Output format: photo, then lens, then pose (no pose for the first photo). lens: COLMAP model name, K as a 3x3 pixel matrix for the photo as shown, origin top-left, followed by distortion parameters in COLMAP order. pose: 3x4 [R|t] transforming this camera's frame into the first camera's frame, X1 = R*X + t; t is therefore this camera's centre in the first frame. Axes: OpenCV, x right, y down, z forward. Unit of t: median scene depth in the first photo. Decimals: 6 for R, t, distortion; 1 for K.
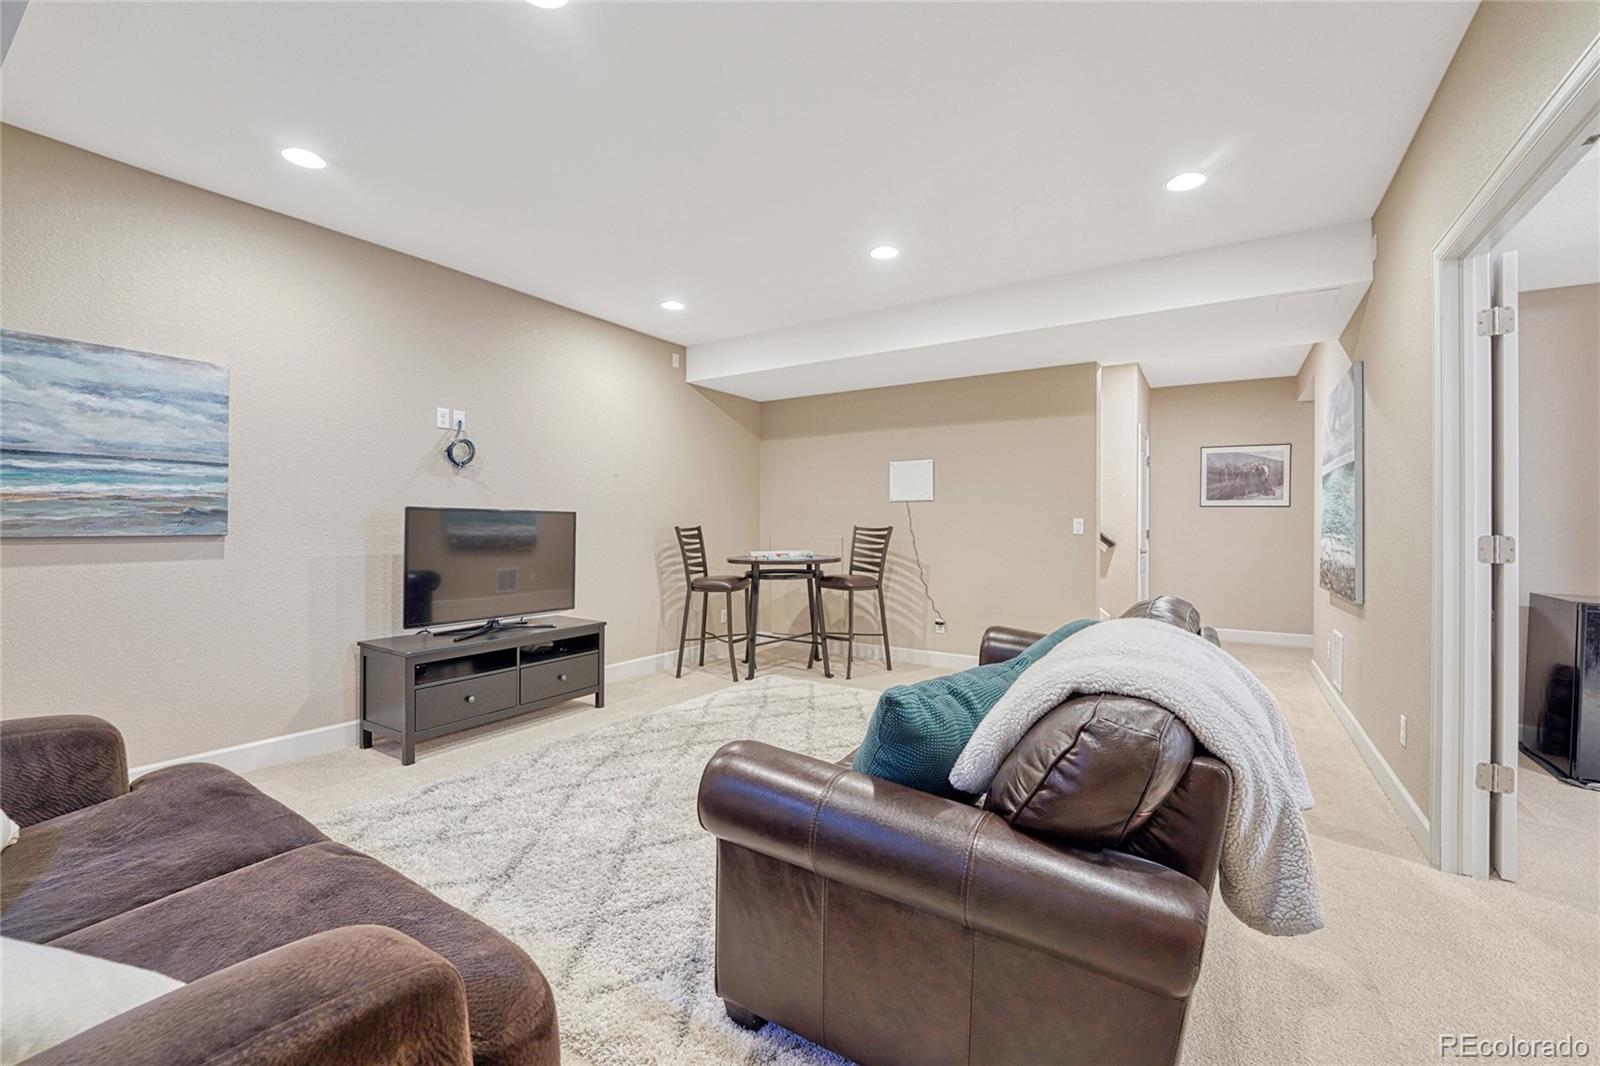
lens RADIAL K [[659.8, 0, 800.0], [0, 659.8, 533.0], [0, 0, 1]] dist [-0.014746, 0.000277]
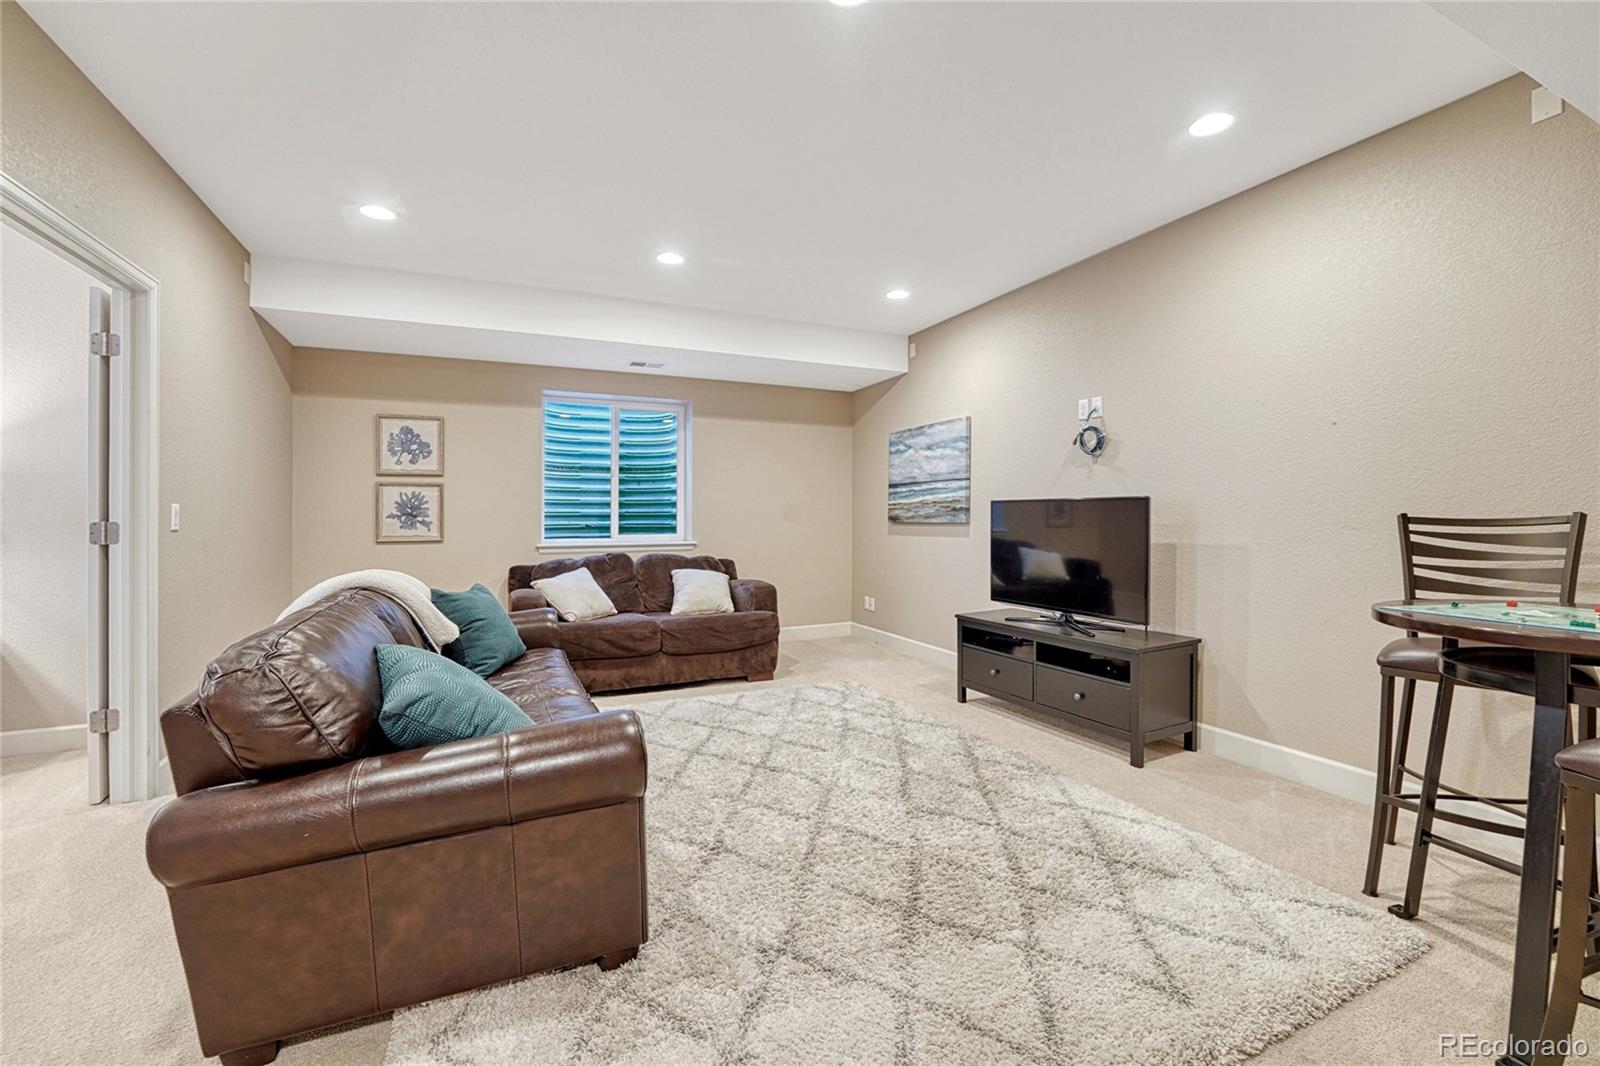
lens RADIAL K [[659.8, 0, 800.0], [0, 659.8, 533.0], [0, 0, 1]] dist [-0.014746, 0.000277]
pose [[-0.534950, 0.015173, -0.844747, 0.548472], [-0.009486, 0.999668, 0.023962, -0.004860], [0.844830, 0.020832, -0.534629, 1.182490]]
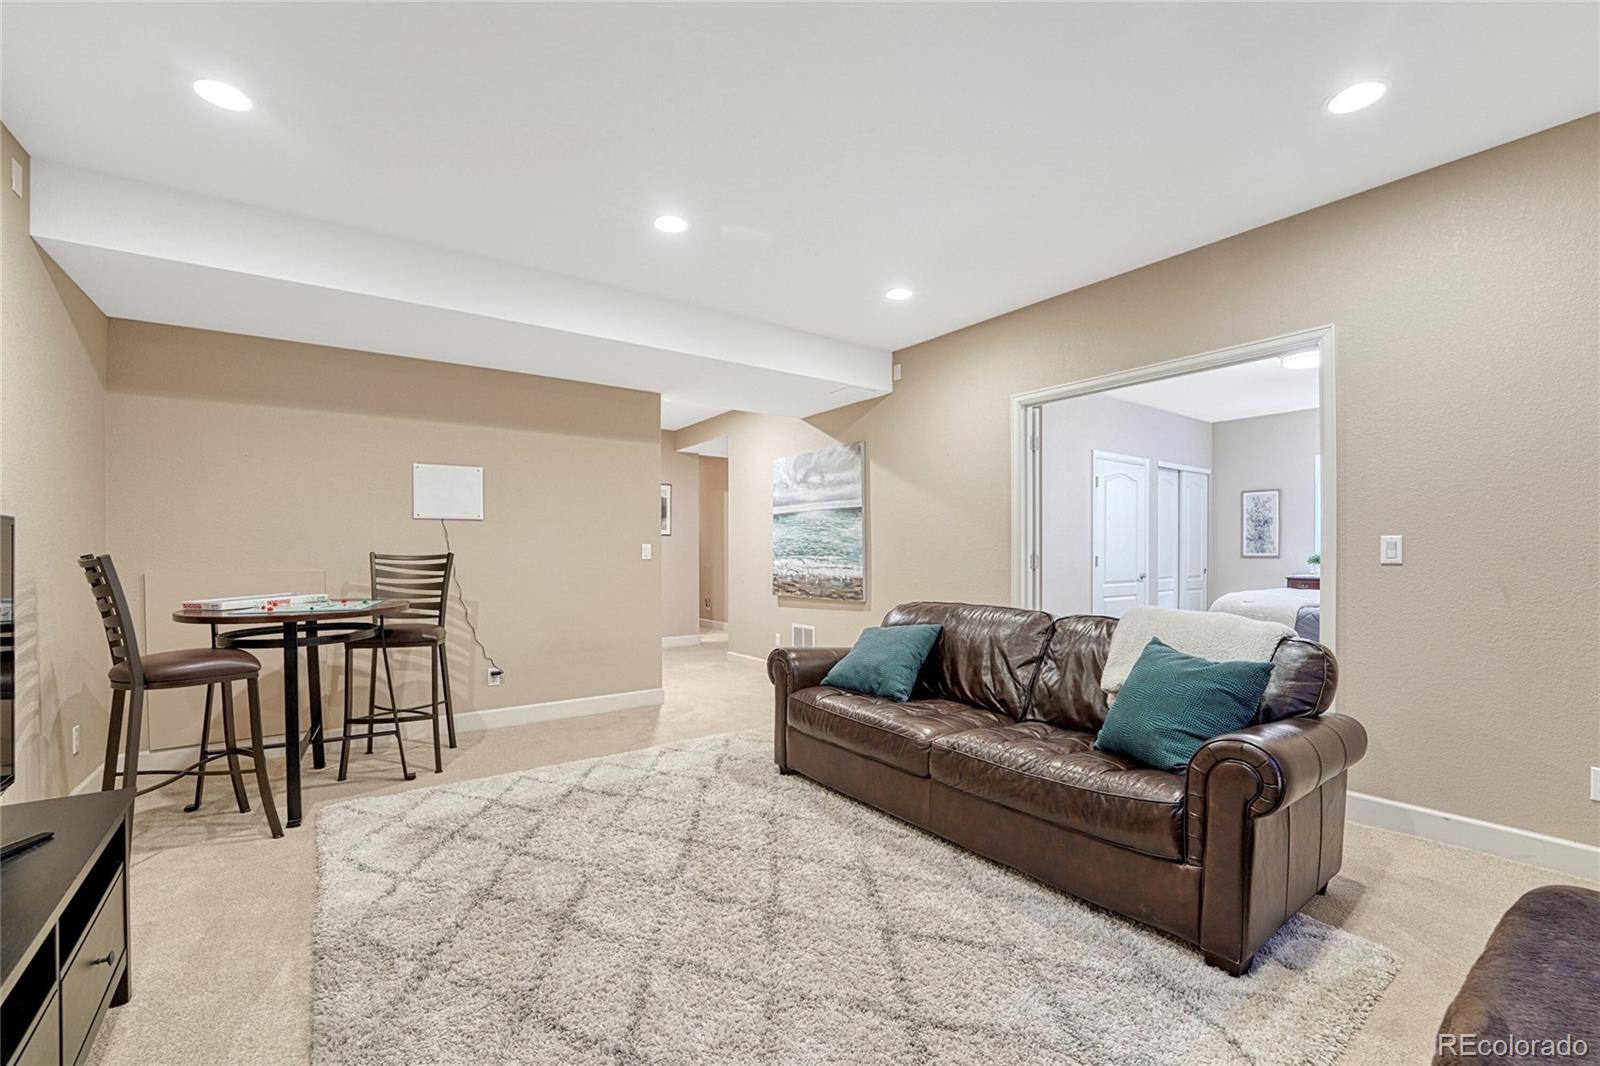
lens RADIAL K [[678.0, 0, 780.6], [0, 678.0, 559.9], [0, 0, 1]] dist [-0.009134, 0.000070]
pose [[0.377742, -0.015030, 0.925789, -0.609966], [0.016585, 0.999818, 0.009465, -0.004306], [-0.925762, 0.011779, 0.377923, 0.540201]]
